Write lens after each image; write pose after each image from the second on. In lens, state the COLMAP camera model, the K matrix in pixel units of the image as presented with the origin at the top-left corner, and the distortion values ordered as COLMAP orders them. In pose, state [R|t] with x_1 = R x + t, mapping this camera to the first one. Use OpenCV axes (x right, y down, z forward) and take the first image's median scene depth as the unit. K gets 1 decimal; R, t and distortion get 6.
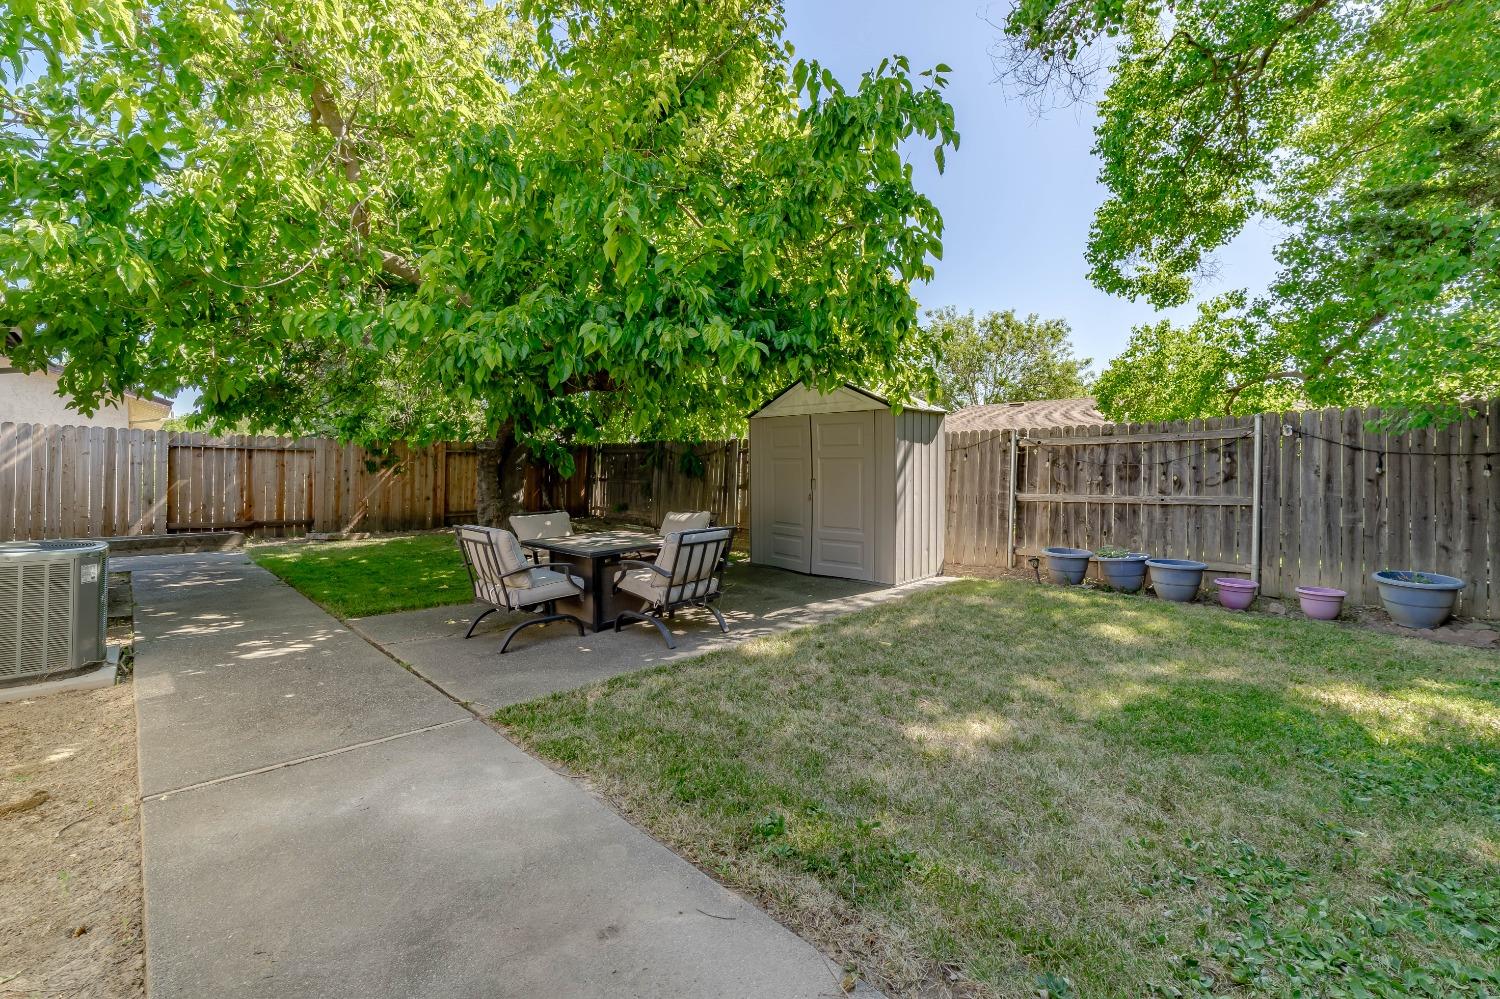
lens RADIAL K [[612.2, 0, 747.0], [0, 612.2, 487.5], [0, 0, 1]] dist [-0.006822, 0.000859]
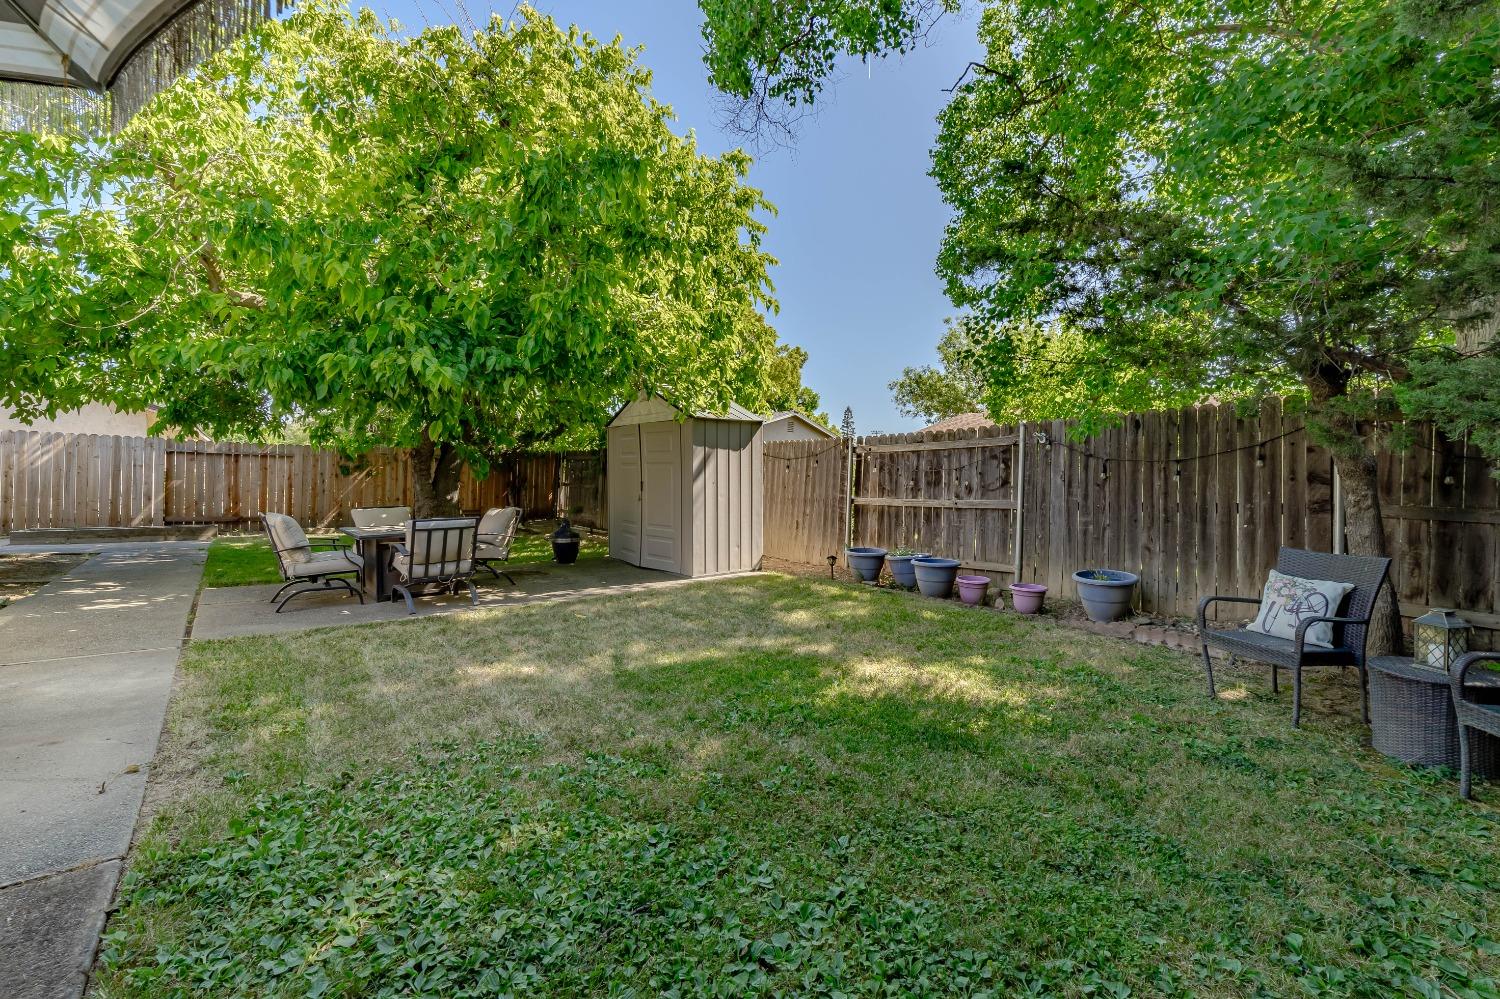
lens RADIAL K [[623.7, 0, 757.1], [0, 623.7, 497.8], [0, 0, 1]] dist [-0.028304, 0.013580]
pose [[0.995278, 0.010512, -0.096498, 0.405447], [-0.010396, 0.999945, 0.001709, 0.010837], [0.096511, -0.000698, 0.995332, -0.101018]]
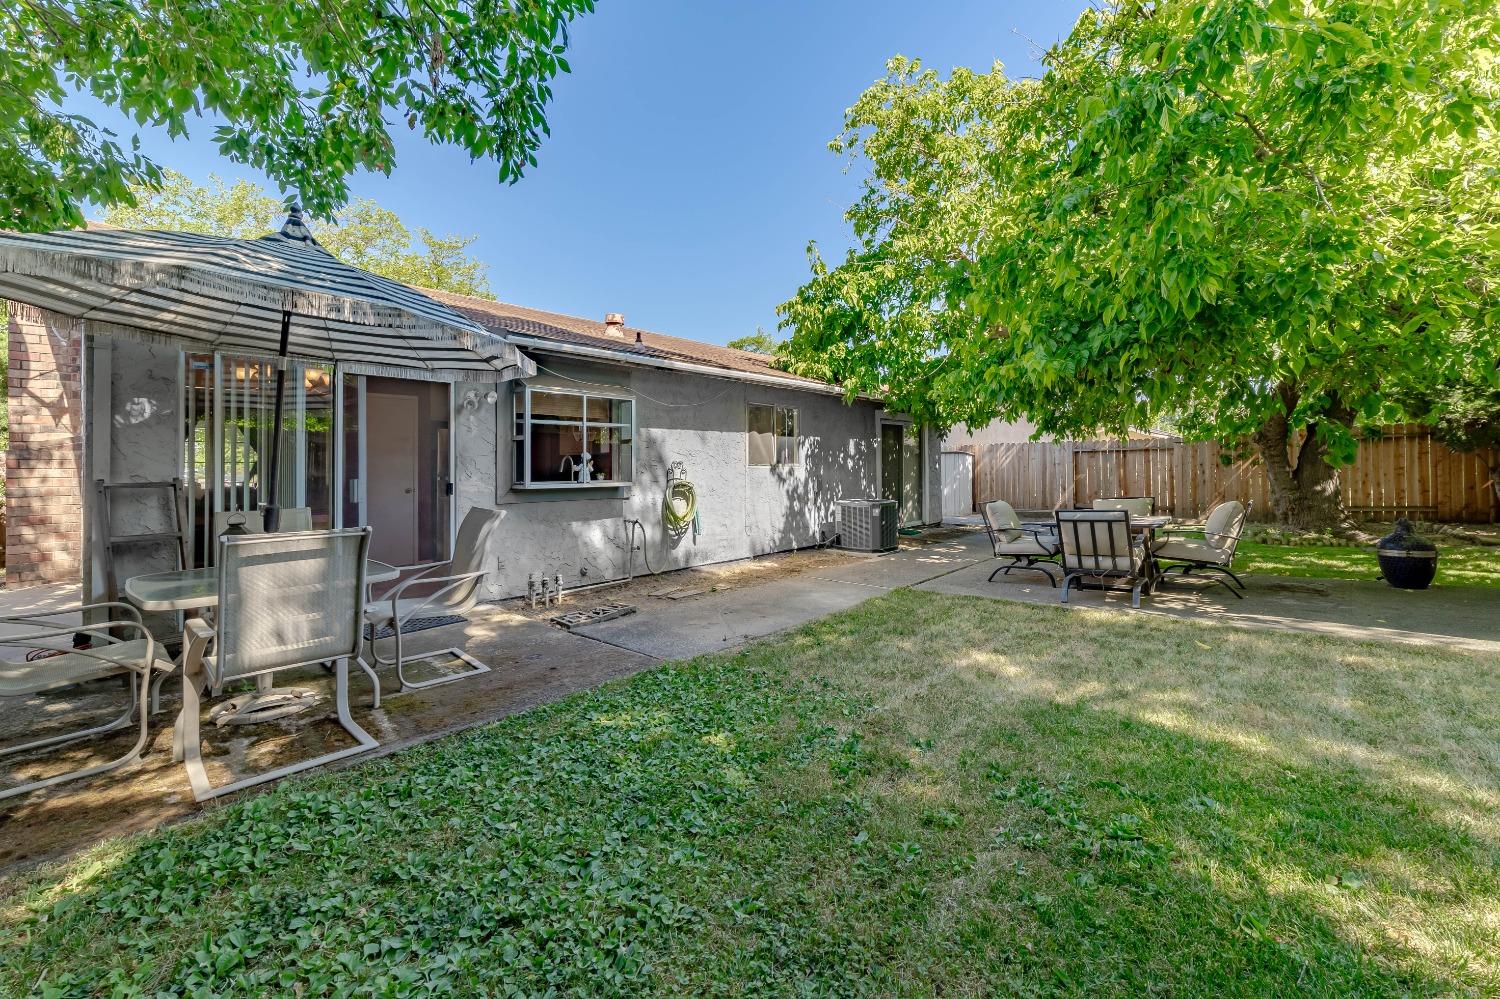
lens RADIAL K [[612.2, 0, 747.0], [0, 612.2, 487.5], [0, 0, 1]] dist [-0.006822, 0.000859]
pose [[0.059307, 0.009830, -0.998191, 0.645952], [-0.000053, 0.999952, 0.009844, 0.006870], [0.998240, -0.000531, 0.059305, 0.151453]]
